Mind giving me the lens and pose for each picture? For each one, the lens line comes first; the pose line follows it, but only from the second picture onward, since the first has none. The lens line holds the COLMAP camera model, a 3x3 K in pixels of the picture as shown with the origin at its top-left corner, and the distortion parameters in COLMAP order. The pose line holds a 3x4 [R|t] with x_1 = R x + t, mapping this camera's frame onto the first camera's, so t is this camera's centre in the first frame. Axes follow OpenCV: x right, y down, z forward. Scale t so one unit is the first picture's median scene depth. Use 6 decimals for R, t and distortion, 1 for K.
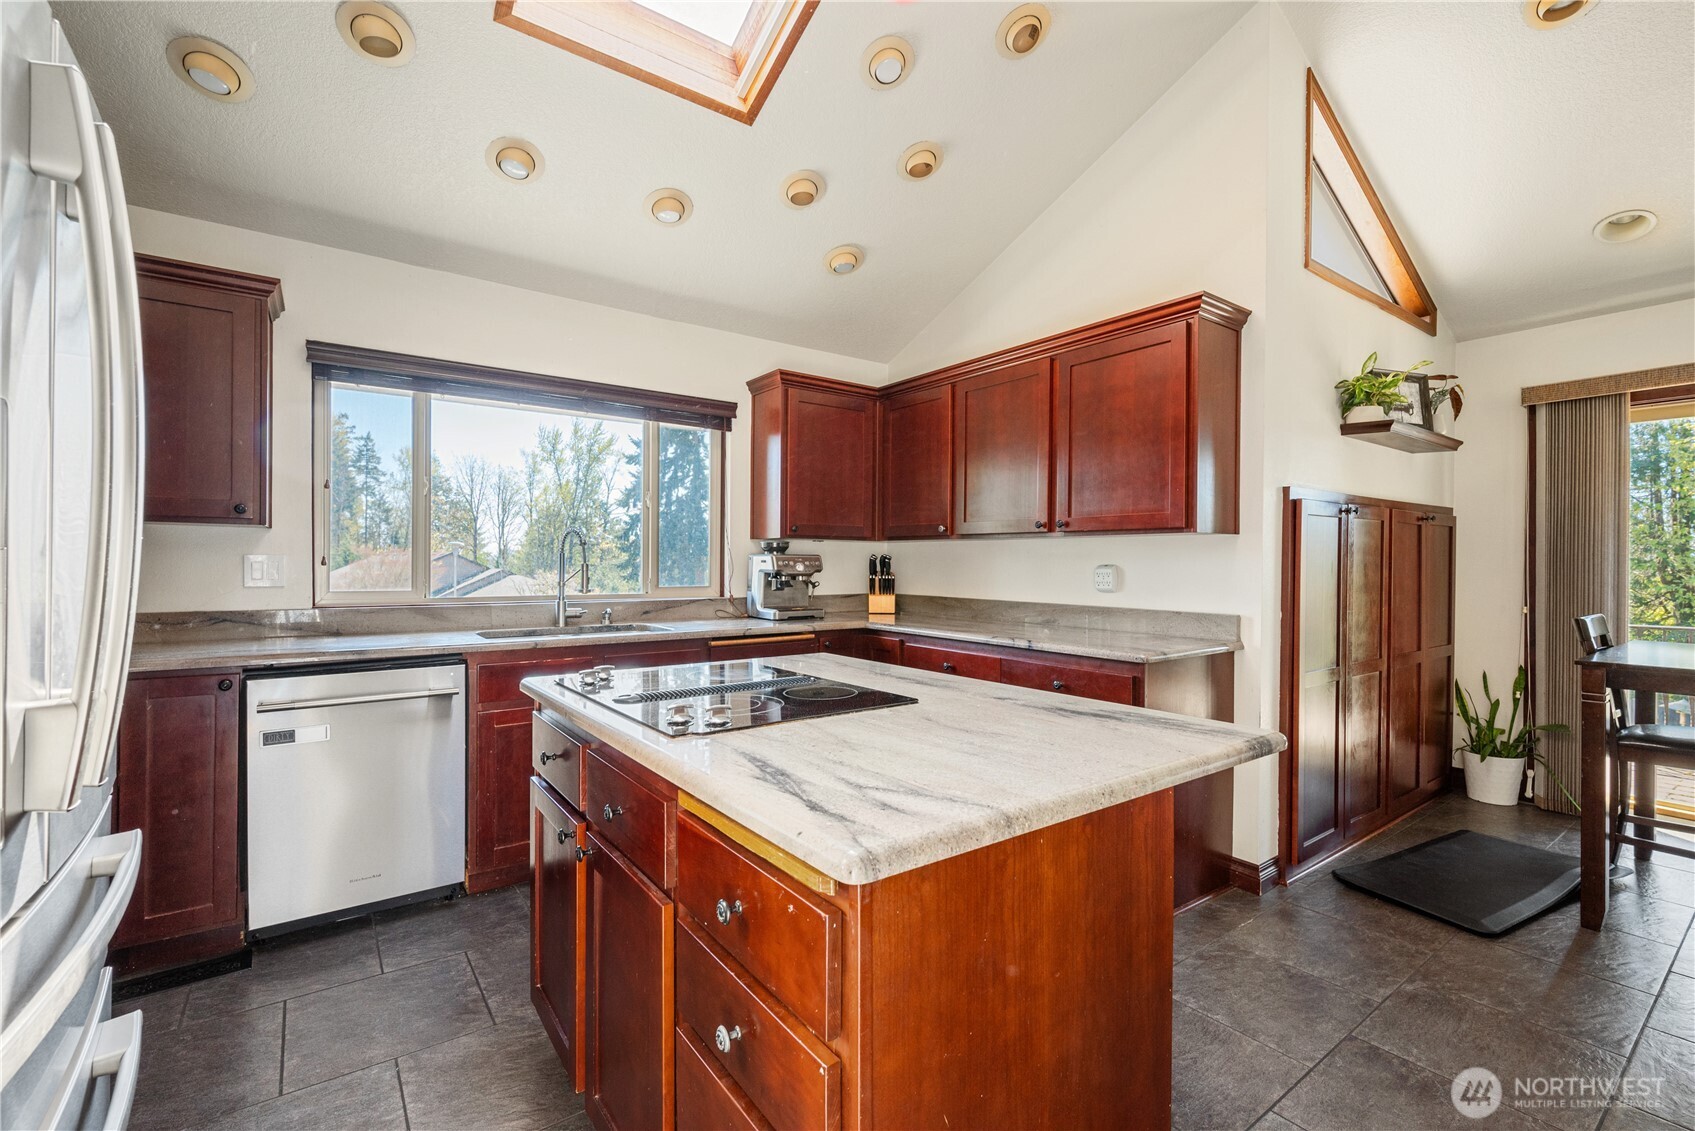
lens RADIAL K [[732.6, 0, 847.5], [0, 732.6, 565.5], [0, 0, 1]] dist [0.000365, 0.000413]
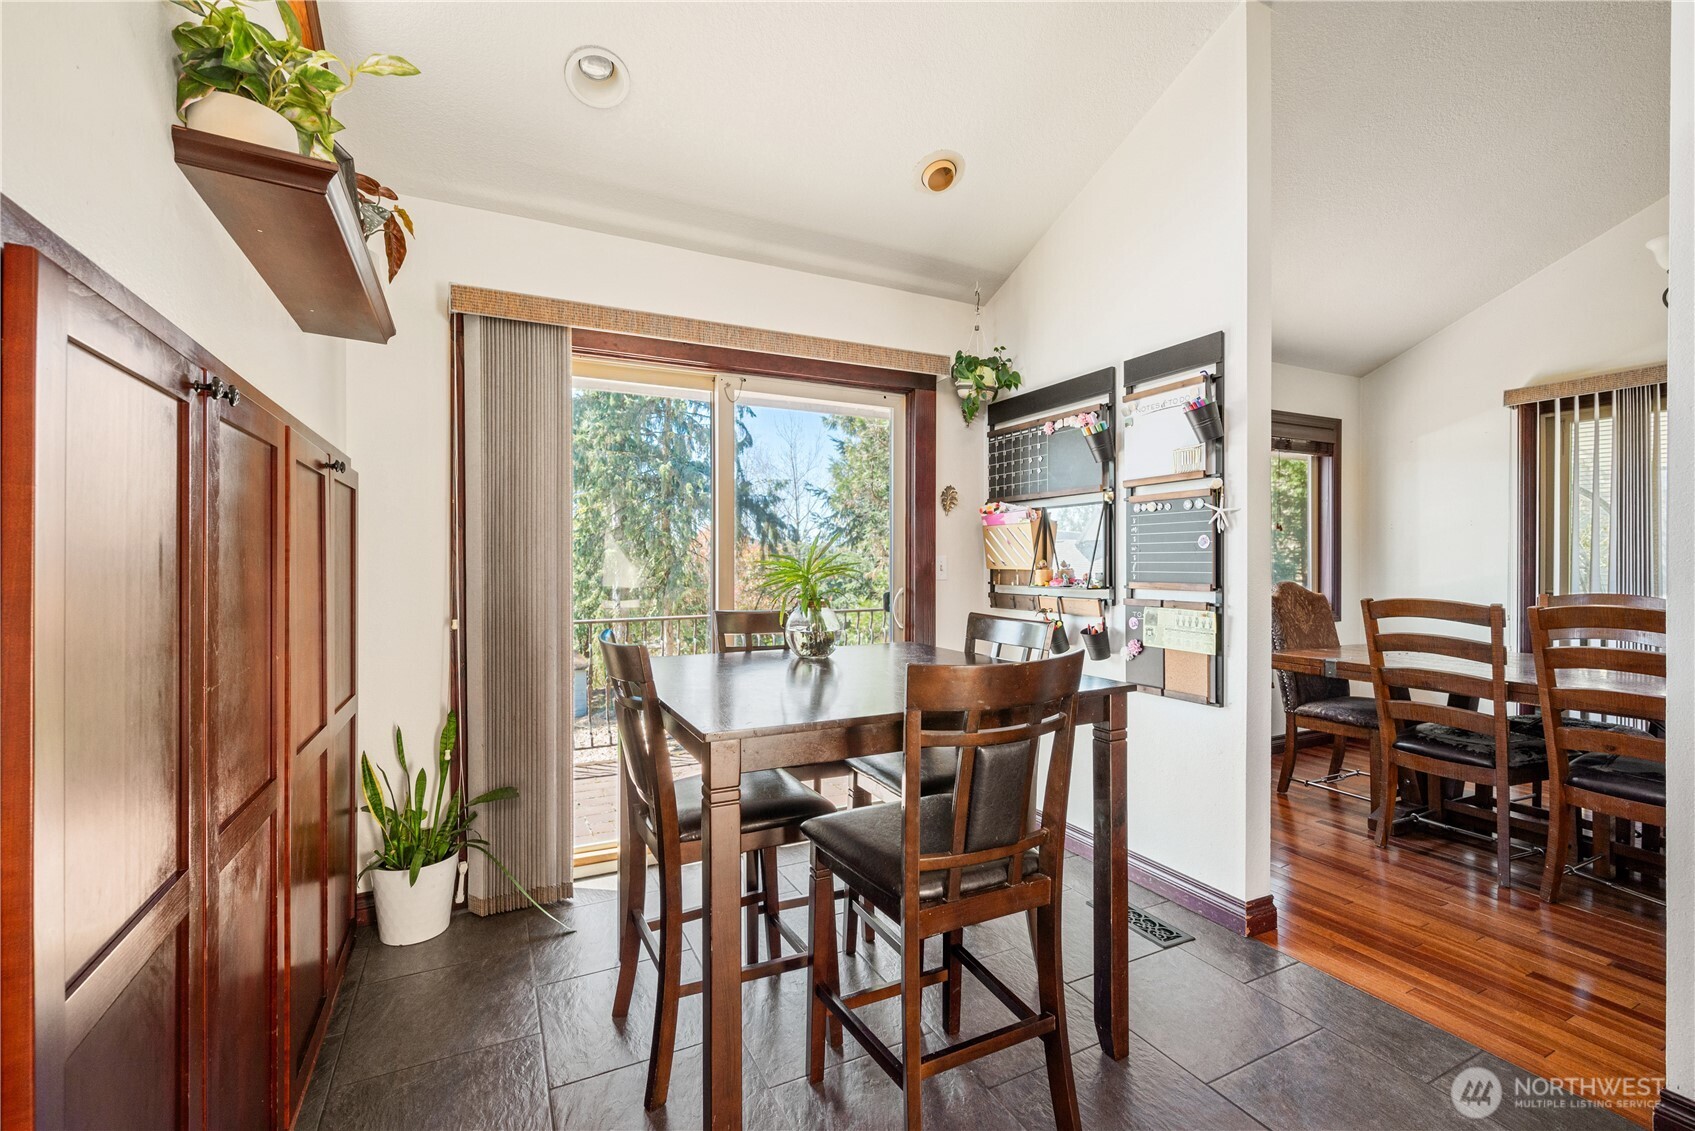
lens RADIAL K [[743.5, 0, 847.5], [0, 743.5, 565.5], [0, 0, 1]] dist [-0.000216, 0.000278]
pose [[0.177955, -0.011148, 0.983975, 0.329360], [0.003461, 0.999937, 0.010703, 0.001654], [-0.984032, 0.001501, 0.177983, 0.534229]]
